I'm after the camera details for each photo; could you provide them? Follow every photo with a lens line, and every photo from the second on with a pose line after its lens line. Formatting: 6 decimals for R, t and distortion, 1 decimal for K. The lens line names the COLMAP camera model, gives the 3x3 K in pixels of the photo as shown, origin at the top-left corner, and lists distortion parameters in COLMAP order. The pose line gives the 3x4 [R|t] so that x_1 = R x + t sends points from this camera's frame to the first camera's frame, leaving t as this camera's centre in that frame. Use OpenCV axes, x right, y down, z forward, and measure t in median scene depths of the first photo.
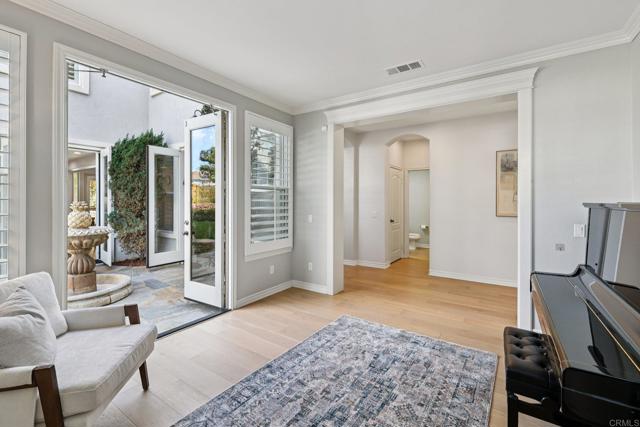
lens RADIAL K [[278.8, 0, 320.6], [0, 278.8, 207.0], [0, 0, 1]] dist [0.002429, 0.000199]
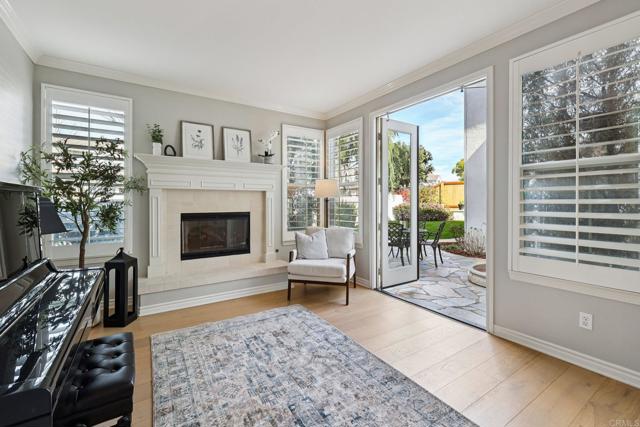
lens RADIAL K [[278.8, 0, 320.6], [0, 278.8, 207.0], [0, 0, 1]] dist [0.002429, 0.000199]
pose [[-0.394940, 0.004974, -0.918693, 0.964616], [-0.015466, 0.999808, 0.012062, 0.033625], [0.918577, 0.018972, -0.394787, 1.468938]]
